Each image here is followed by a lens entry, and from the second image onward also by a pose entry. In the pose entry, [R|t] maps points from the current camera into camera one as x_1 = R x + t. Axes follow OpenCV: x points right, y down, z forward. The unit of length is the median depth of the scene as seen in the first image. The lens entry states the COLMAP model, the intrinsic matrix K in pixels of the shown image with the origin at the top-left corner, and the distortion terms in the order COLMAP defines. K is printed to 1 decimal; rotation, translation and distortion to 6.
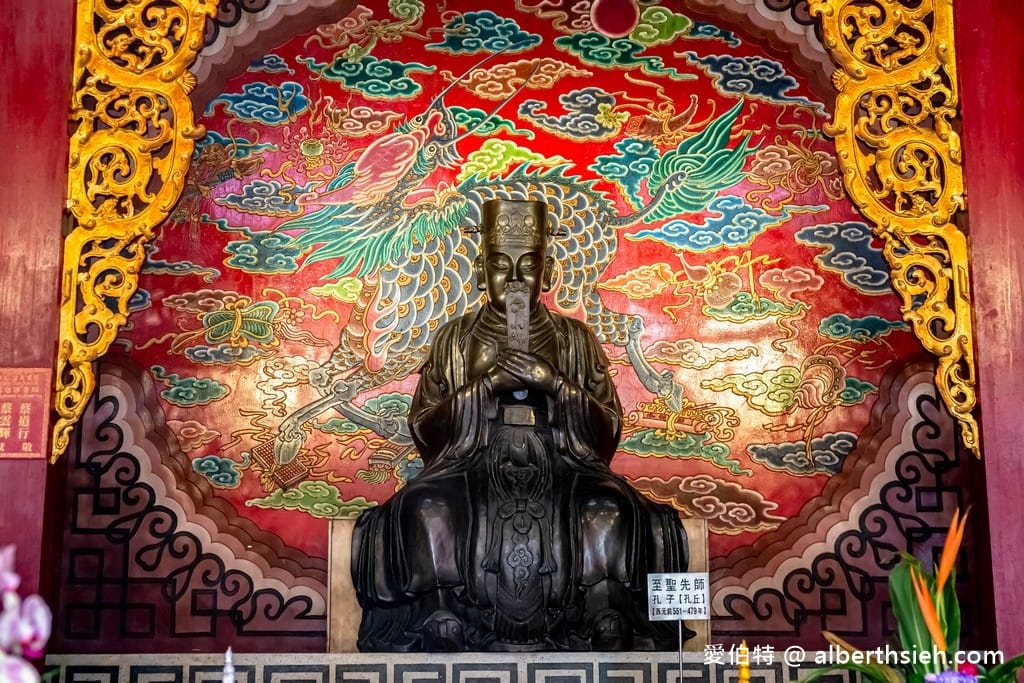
lens RADIAL K [[1644.0, 0, 513.2], [0, 1644.0, 340.3], [0, 0, 1]] dist [0.065278, 0.000000]
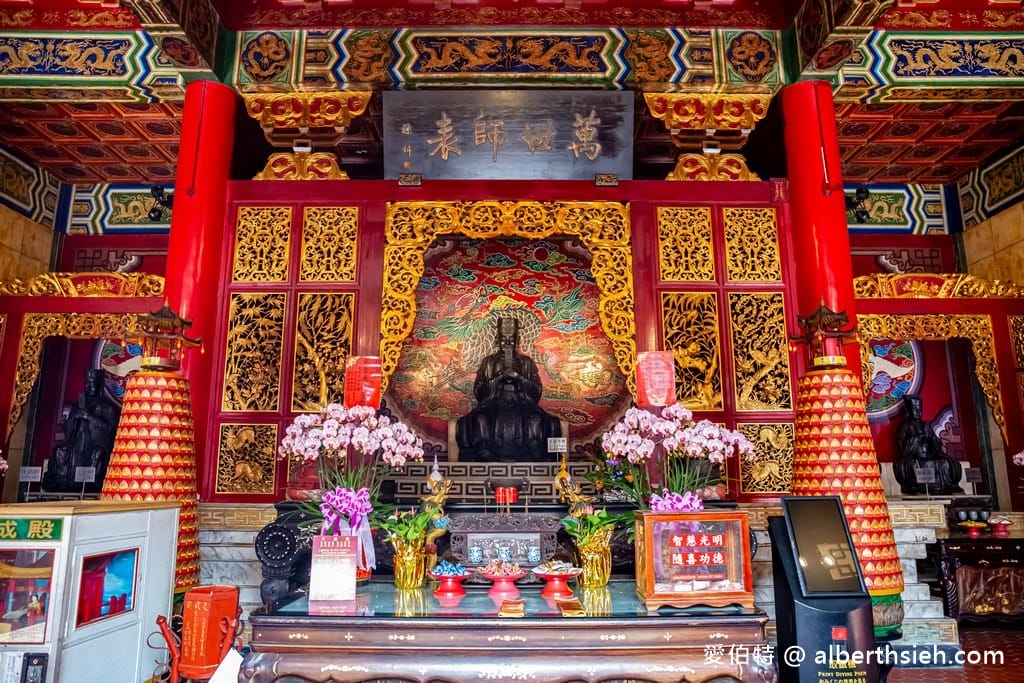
lens RADIAL K [[707.5, 0, 509.3], [0, 707.5, 340.9], [0, 0, 1]] dist [-0.034982, 0.005468]
pose [[0.999985, 0.004971, 0.002175, 0.000894], [-0.004972, 0.999988, 0.000245, -0.042381], [-0.002174, -0.000255, 0.999998, -0.335419]]
